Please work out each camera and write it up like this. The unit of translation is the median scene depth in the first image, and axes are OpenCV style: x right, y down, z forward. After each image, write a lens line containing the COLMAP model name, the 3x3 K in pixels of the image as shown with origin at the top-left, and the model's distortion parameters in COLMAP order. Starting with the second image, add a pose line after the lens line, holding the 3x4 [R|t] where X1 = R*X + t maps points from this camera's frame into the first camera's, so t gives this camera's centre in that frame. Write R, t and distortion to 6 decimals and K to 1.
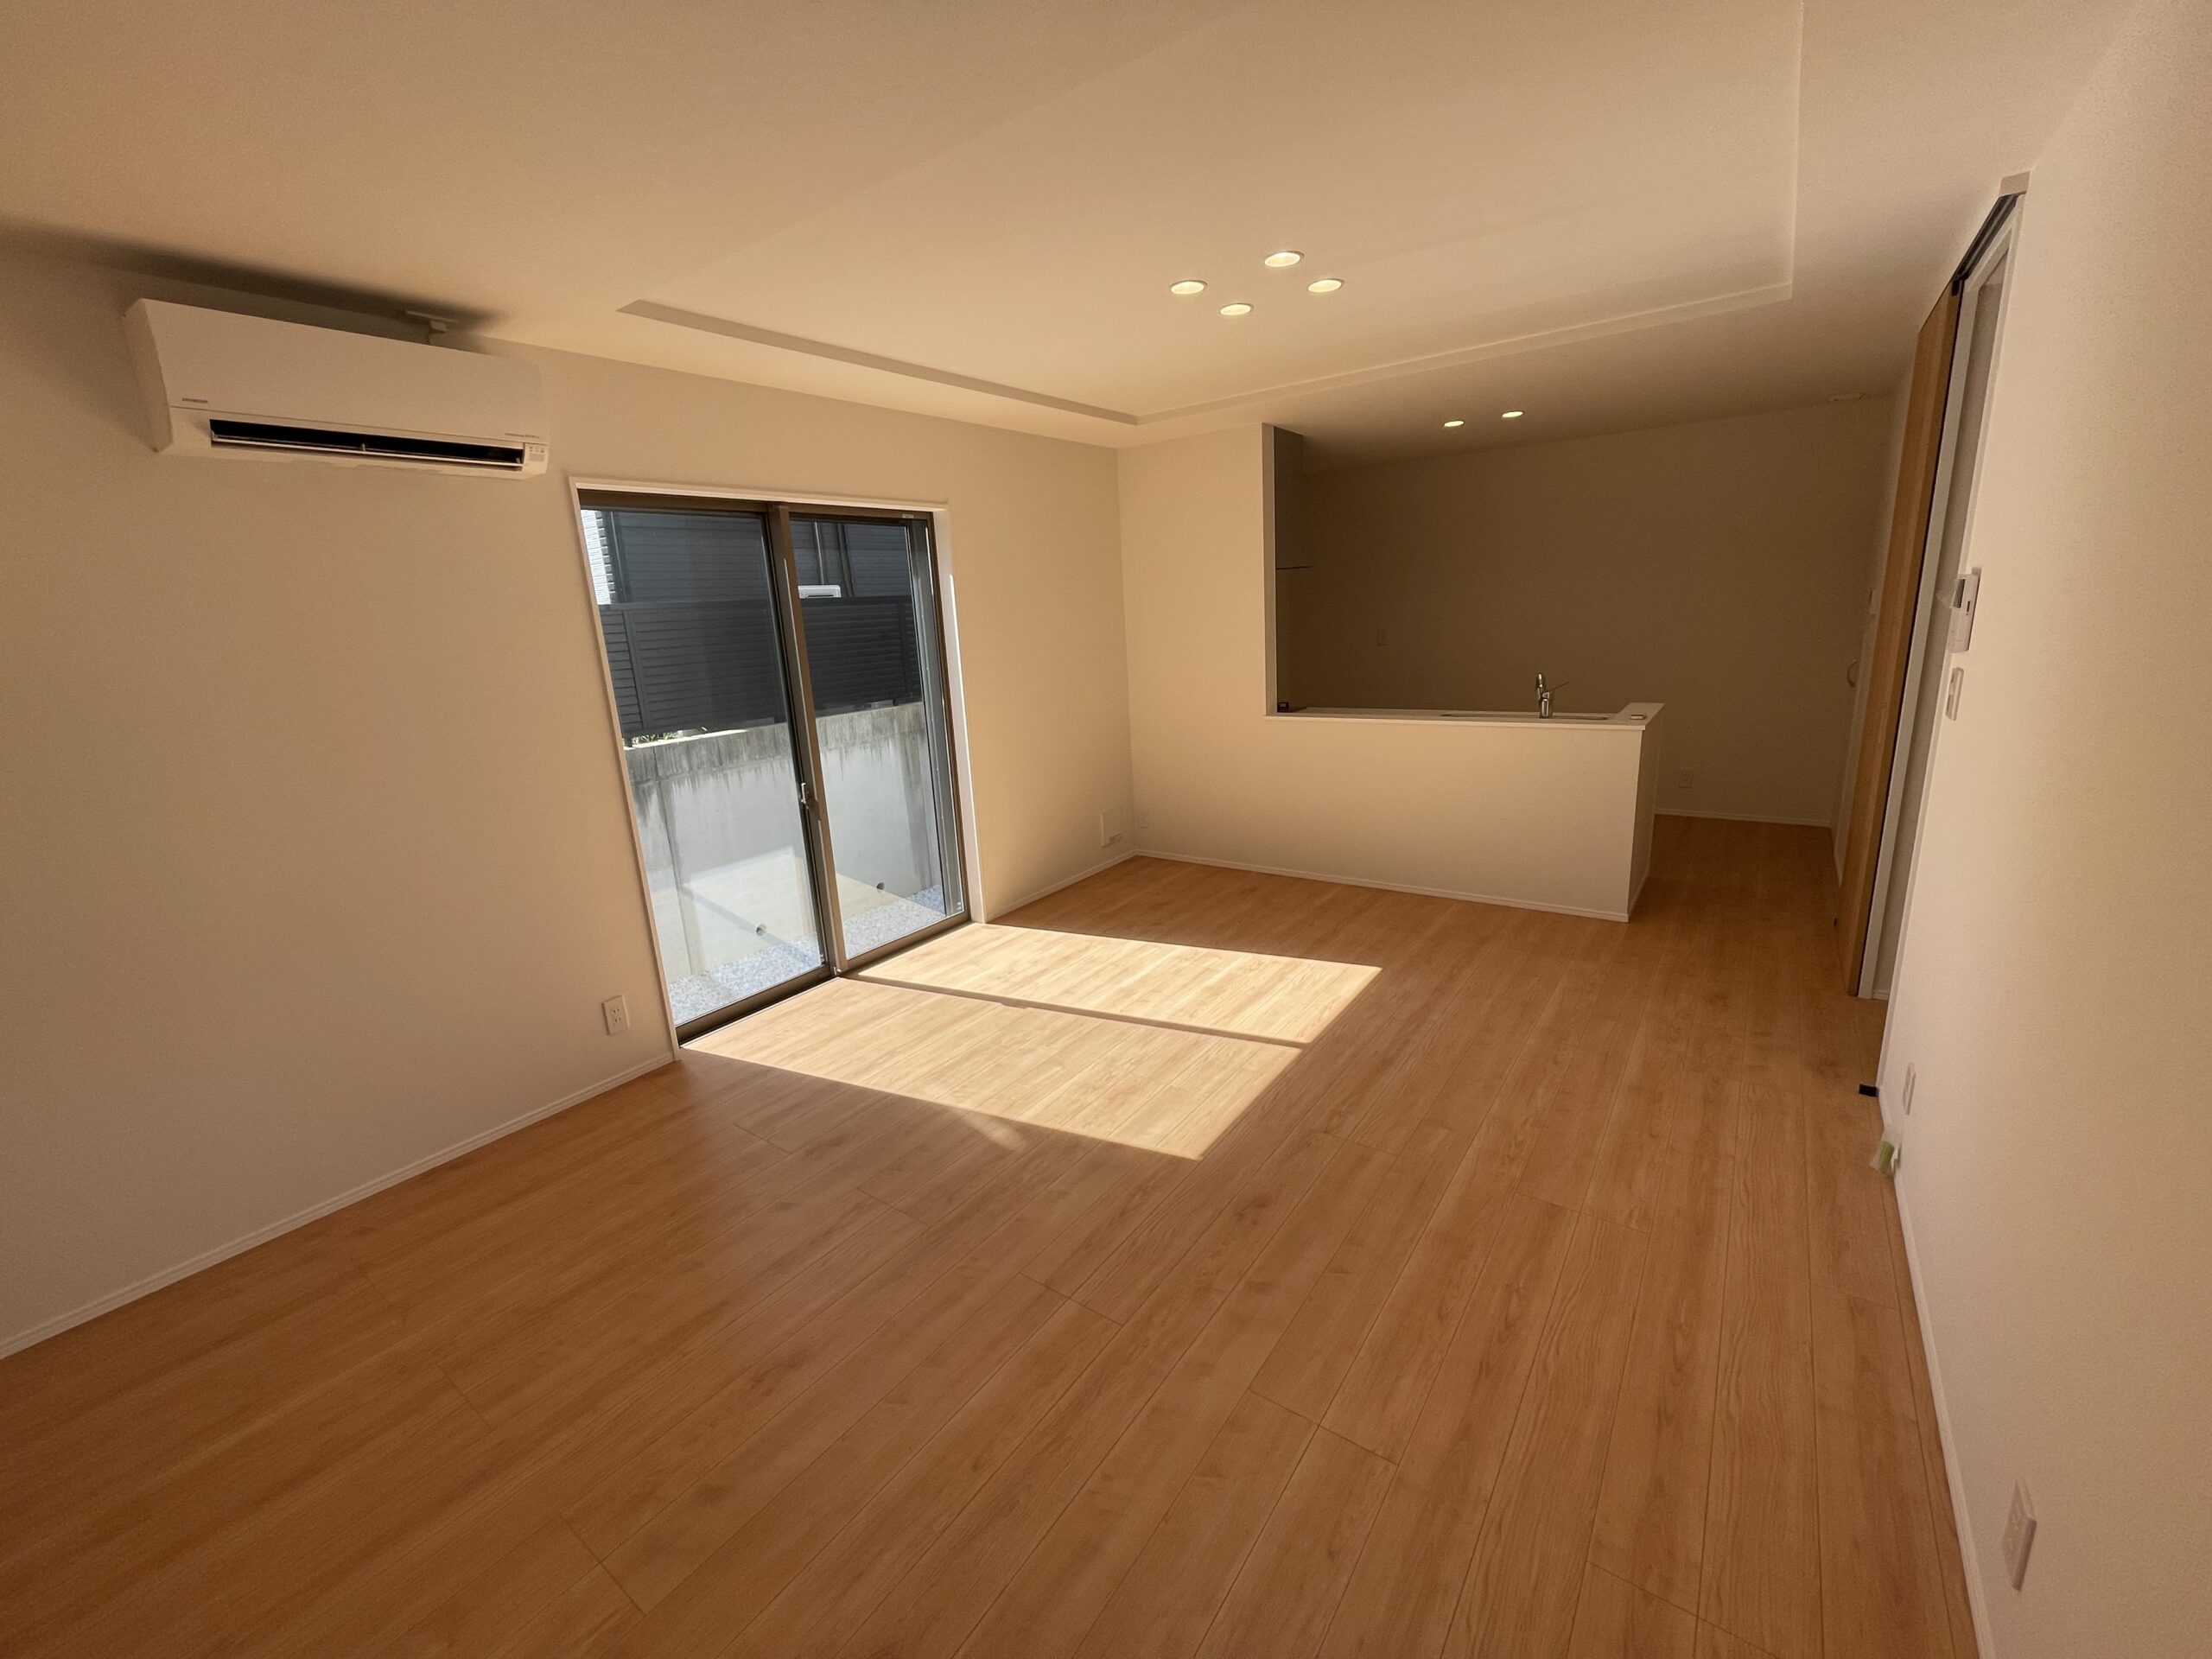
lens RADIAL K [[902.2, 0, 1112.1], [0, 902.2, 821.6], [0, 0, 1]] dist [-0.004234, 0.000391]
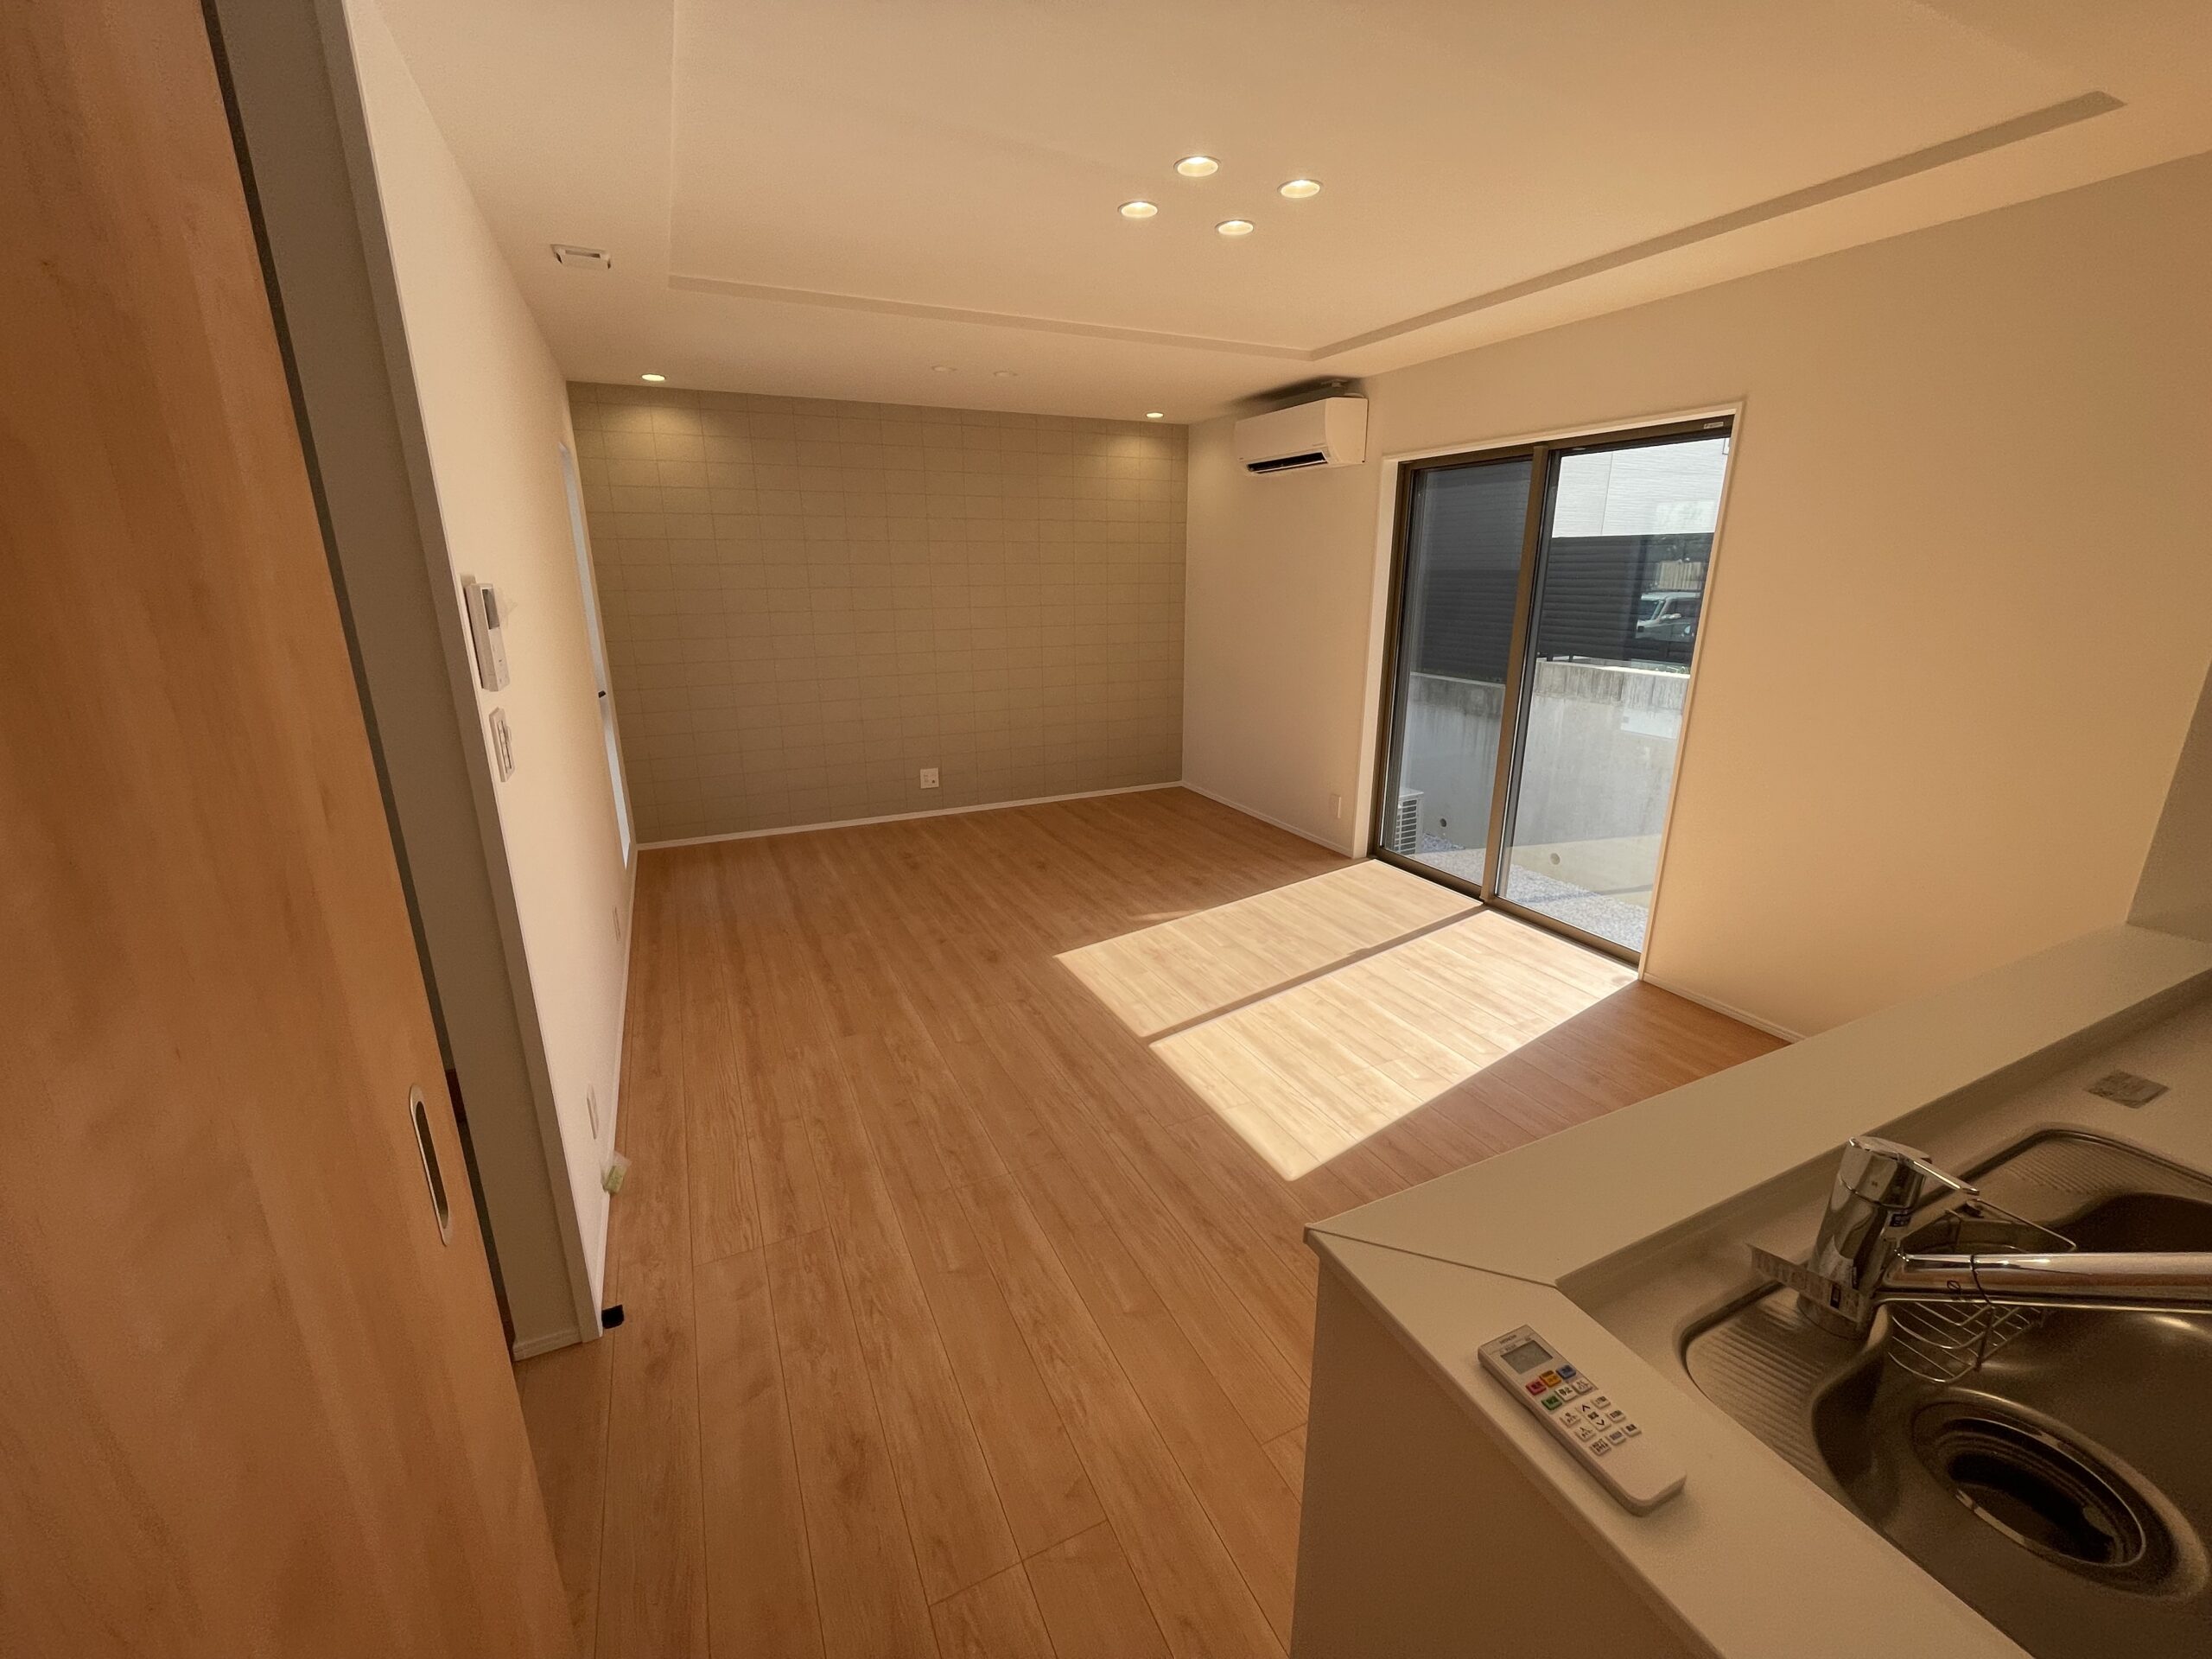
lens RADIAL K [[902.2, 0, 1099.7], [0, 902.2, 829.0], [0, 0, 1]] dist [-0.004234, 0.000391]
pose [[-0.488913, 0.297105, -0.820178, 1.010444], [-0.173582, 0.888276, 0.425246, -0.368447], [0.854888, 0.350277, -0.382718, 1.321256]]
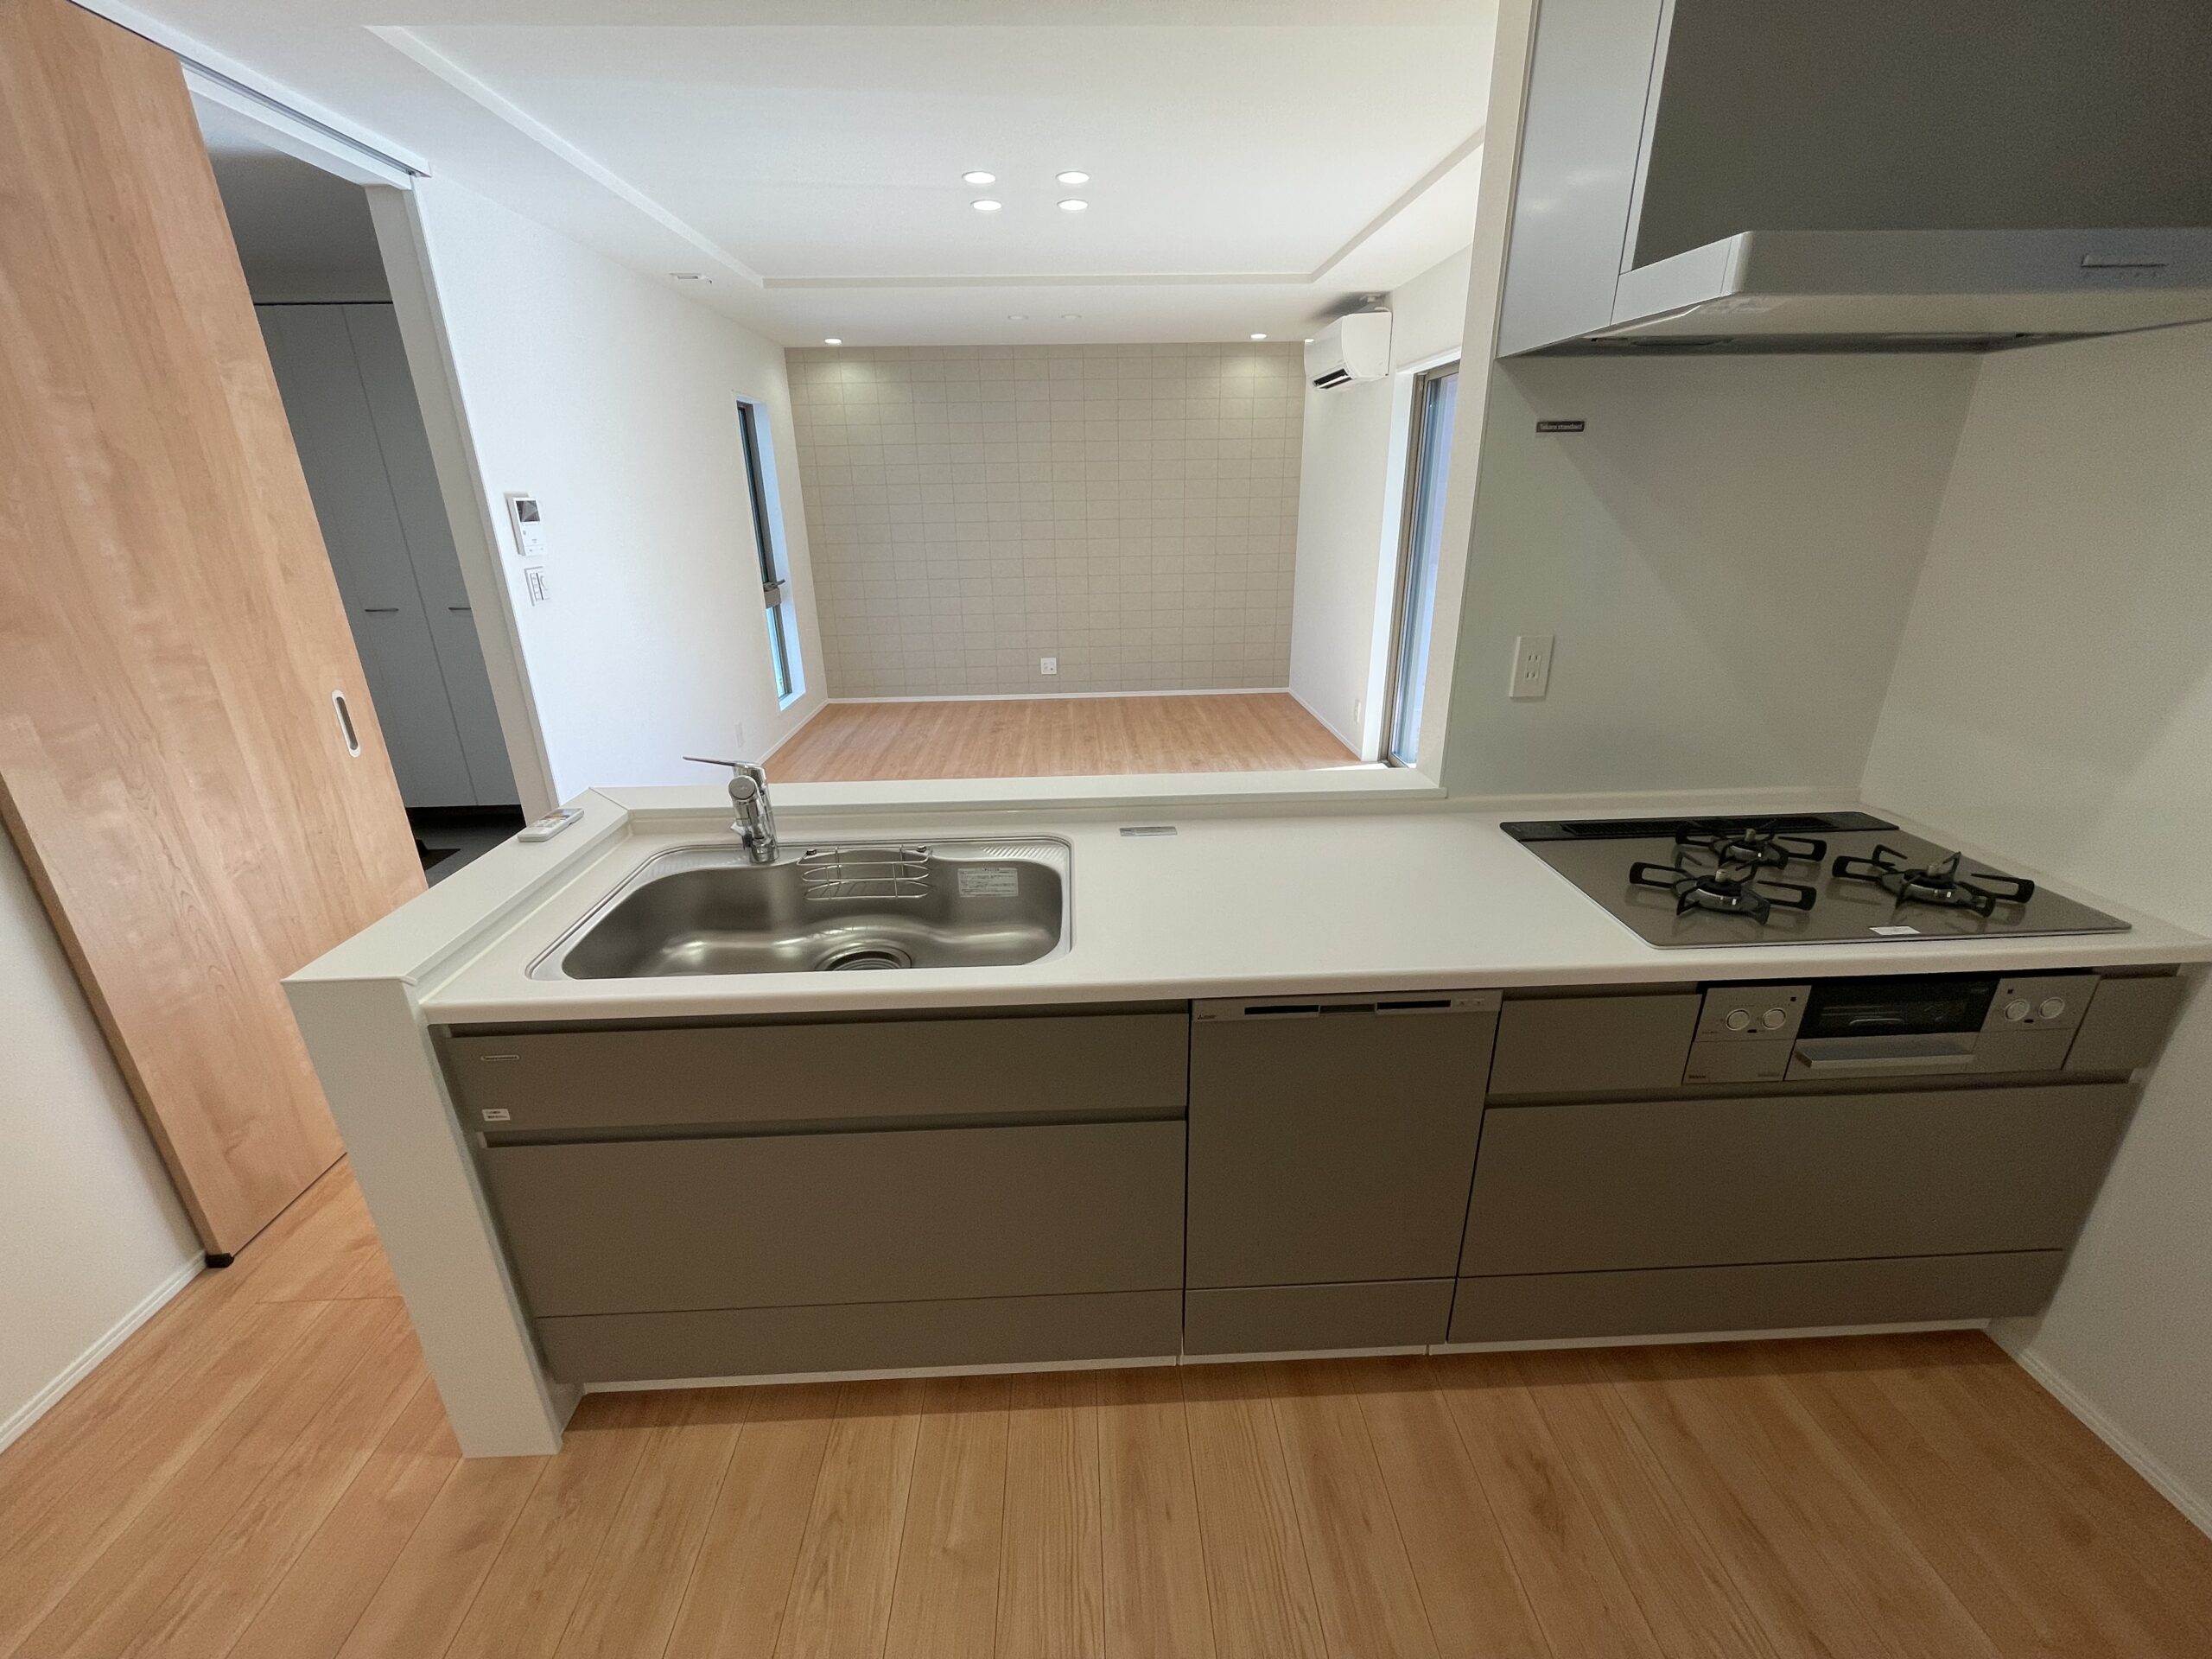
lens RADIAL K [[902.2, 0, 1100.0], [0, 902.2, 830.2], [0, 0, 1]] dist [-0.004234, 0.000391]
pose [[-0.790320, 0.279472, -0.545244, 0.847926], [-0.083474, 0.832498, 0.547703, -0.504653], [0.606982, 0.478374, -0.634611, 1.967861]]
